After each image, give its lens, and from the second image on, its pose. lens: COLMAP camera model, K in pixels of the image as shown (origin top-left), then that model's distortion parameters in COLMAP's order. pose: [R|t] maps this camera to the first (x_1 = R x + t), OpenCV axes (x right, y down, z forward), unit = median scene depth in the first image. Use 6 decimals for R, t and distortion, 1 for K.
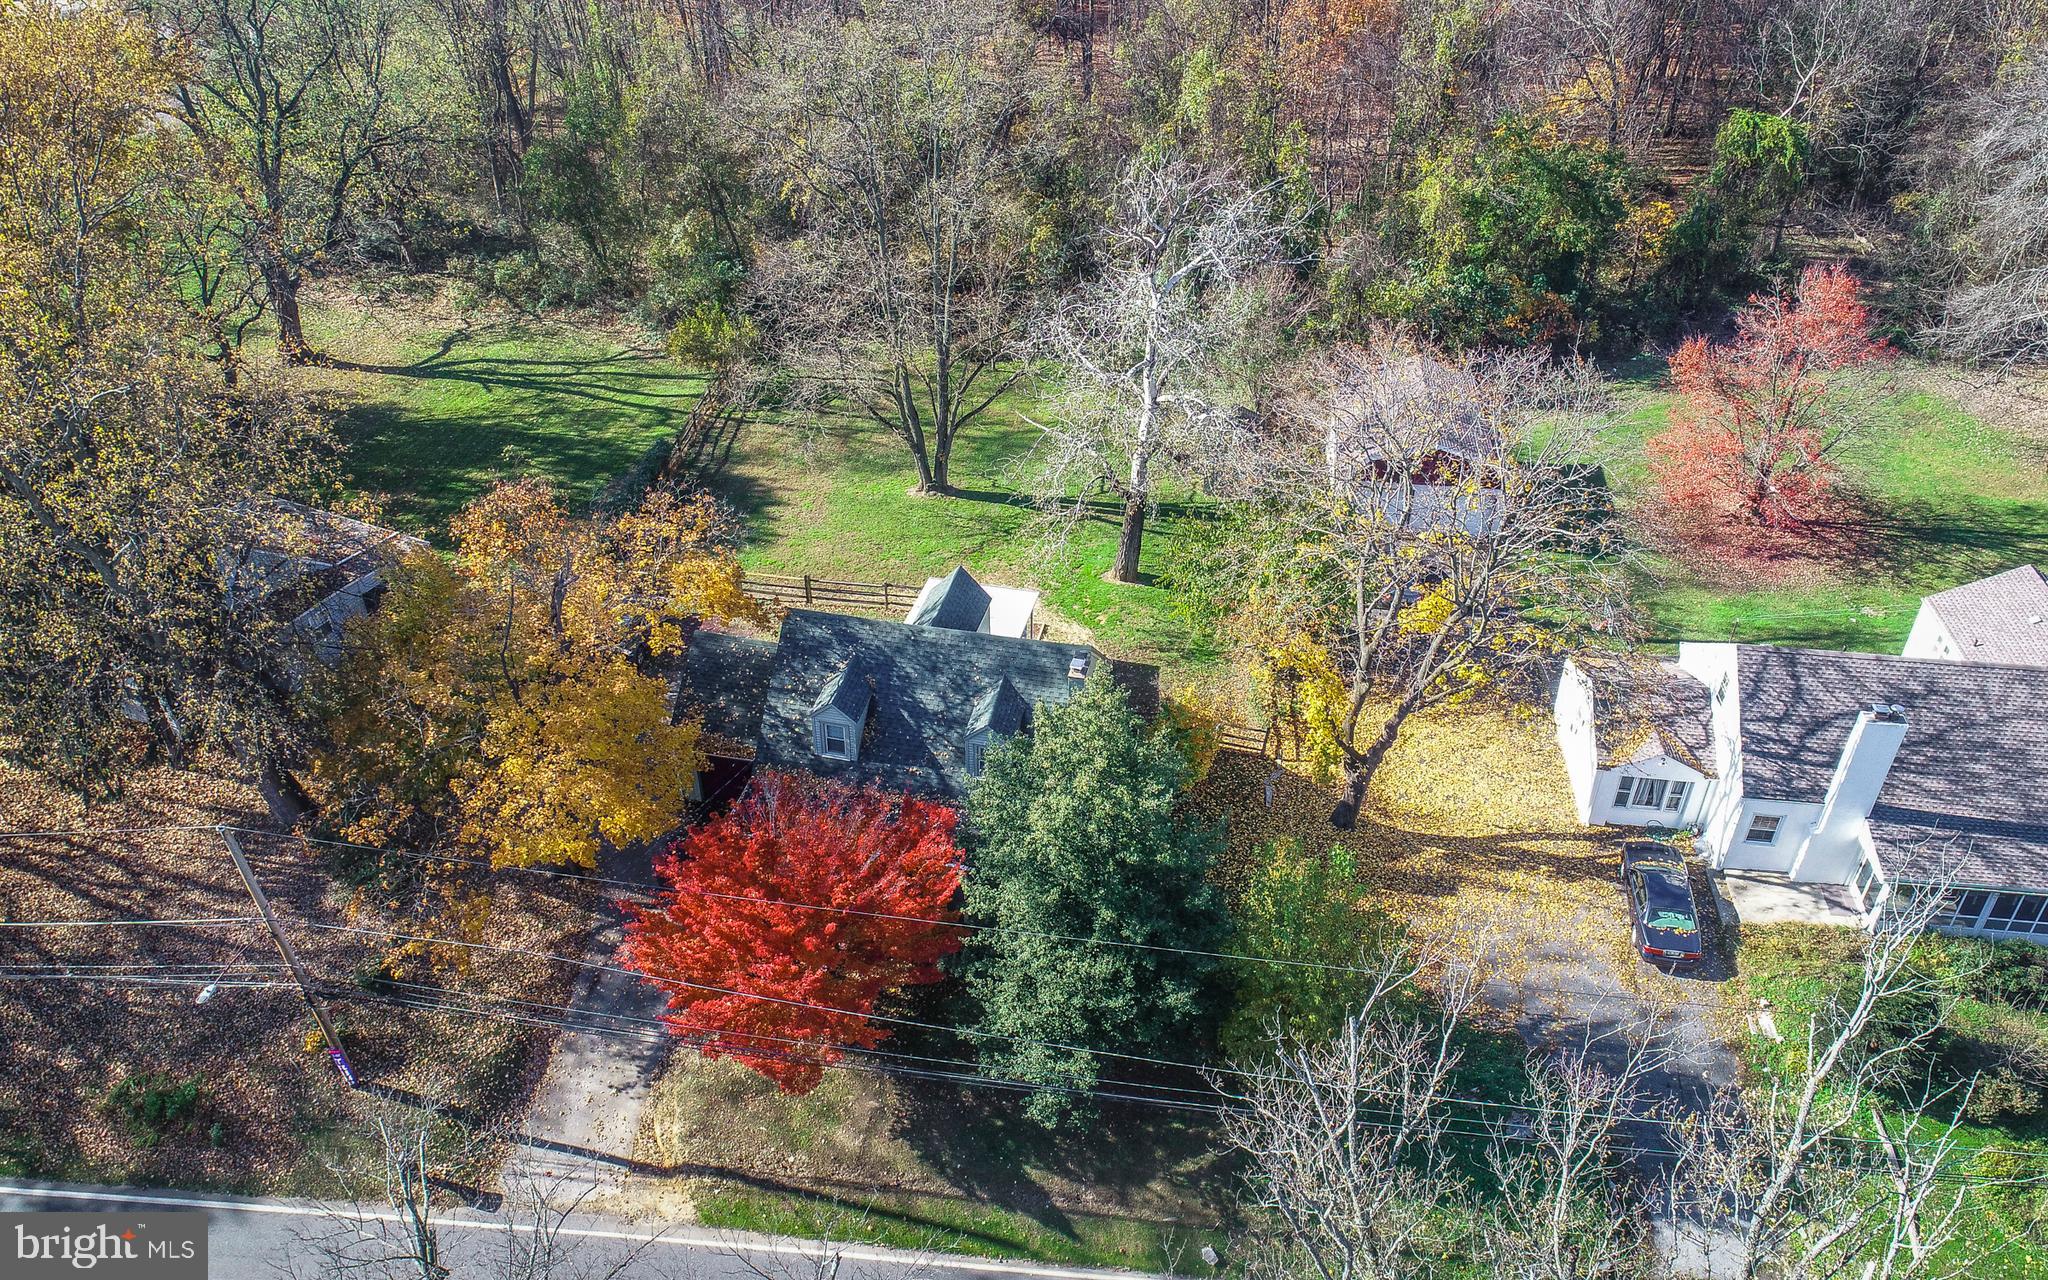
lens RADIAL K [[1557.1, 0, 1026.0], [0, 1557.1, 656.4], [0, 0, 1]] dist [-0.005553, 0.012666]
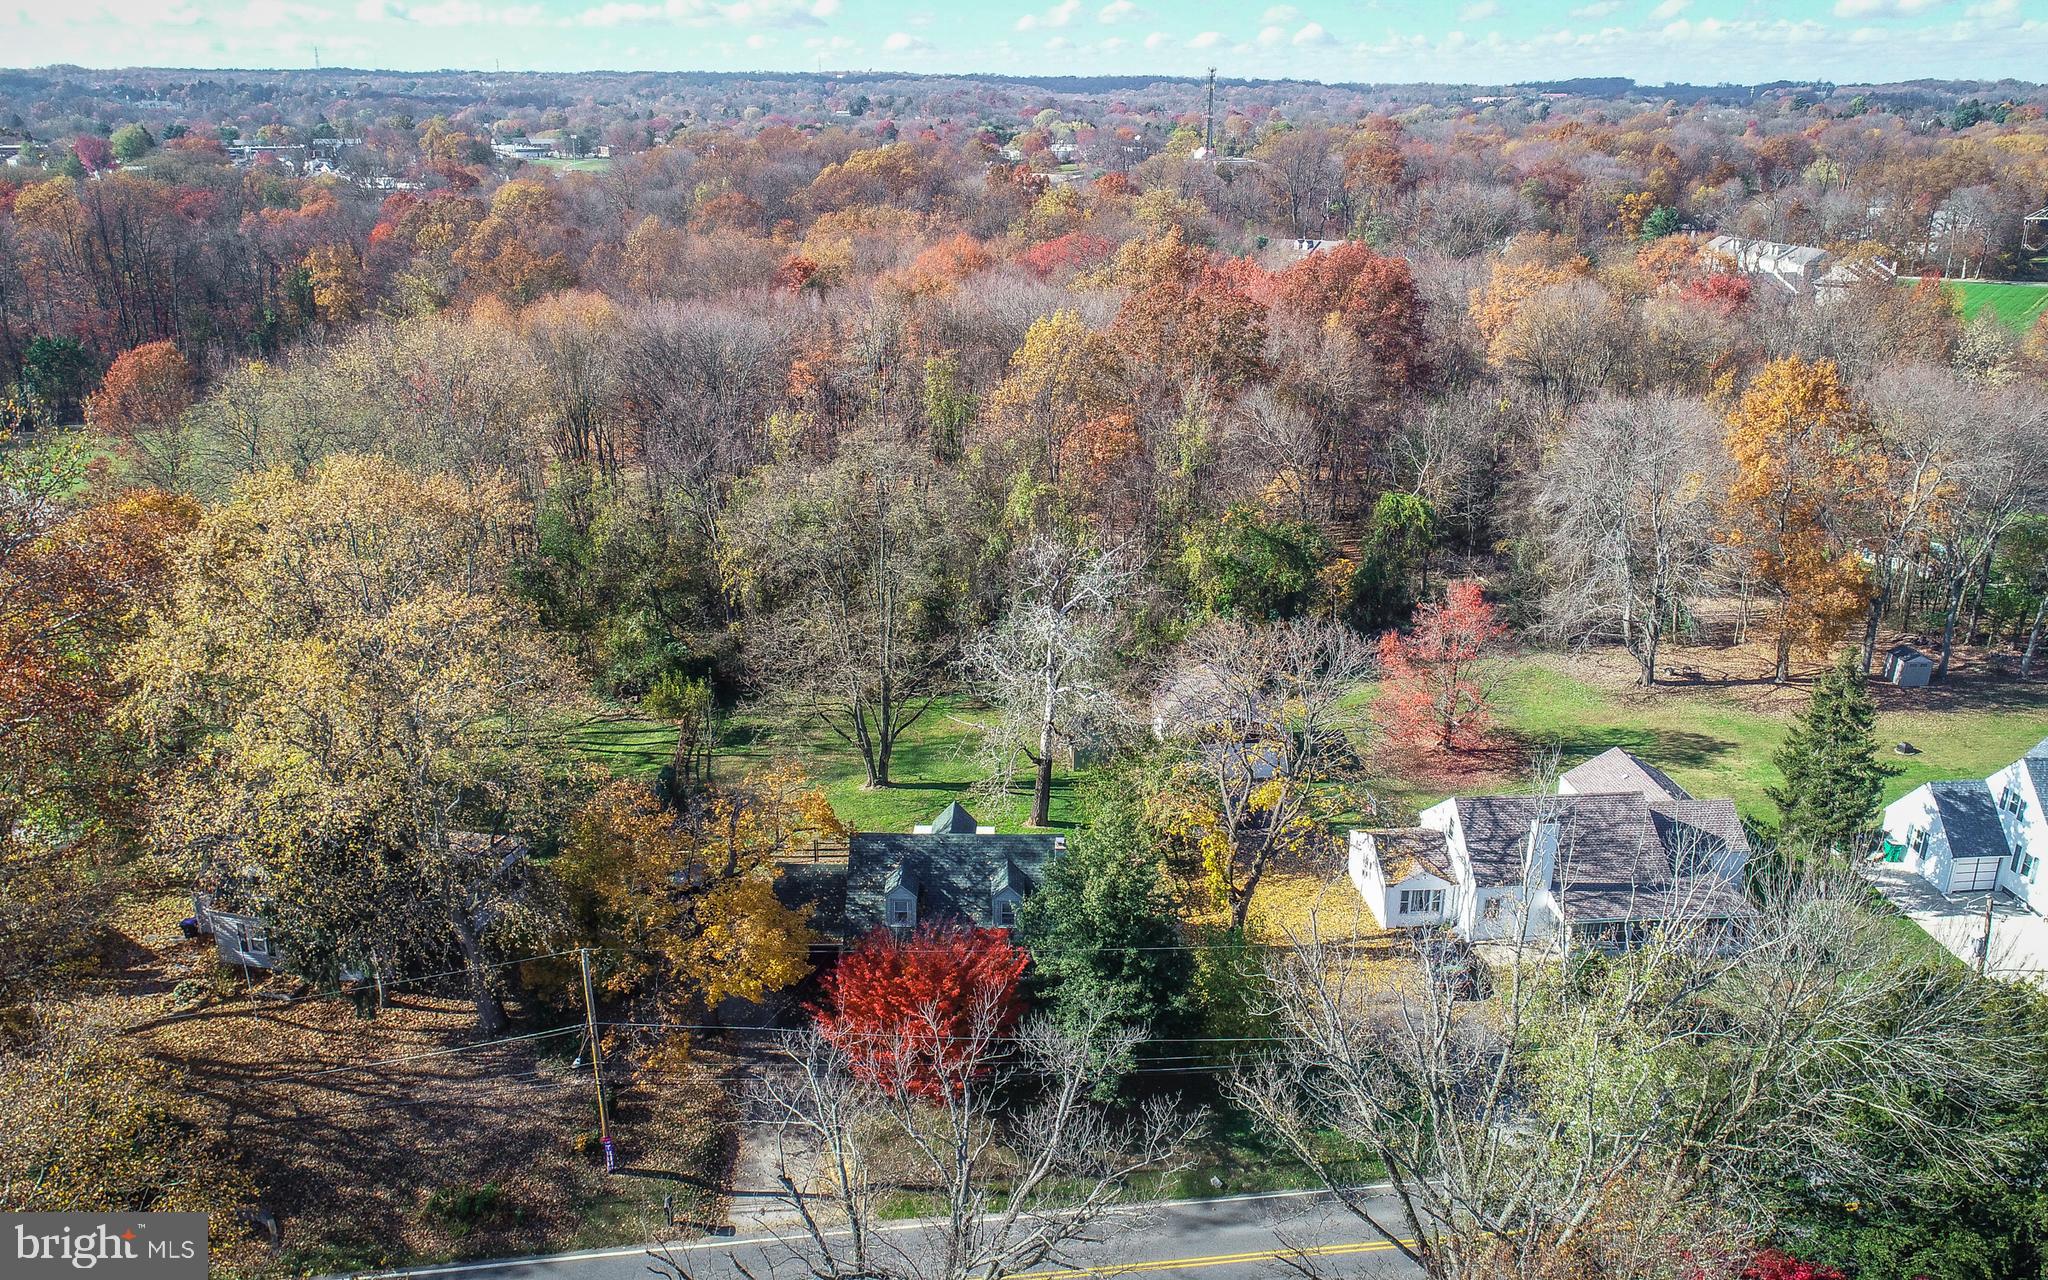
lens RADIAL K [[1557.1, 0, 1026.0], [0, 1557.1, 656.4], [0, 0, 1]] dist [-0.005553, 0.012666]
pose [[0.978949, -0.071535, 0.191157, -0.259746], [0.118863, 0.961175, -0.249027, 0.192814], [-0.165921, 0.266506, 0.949445, -0.464978]]
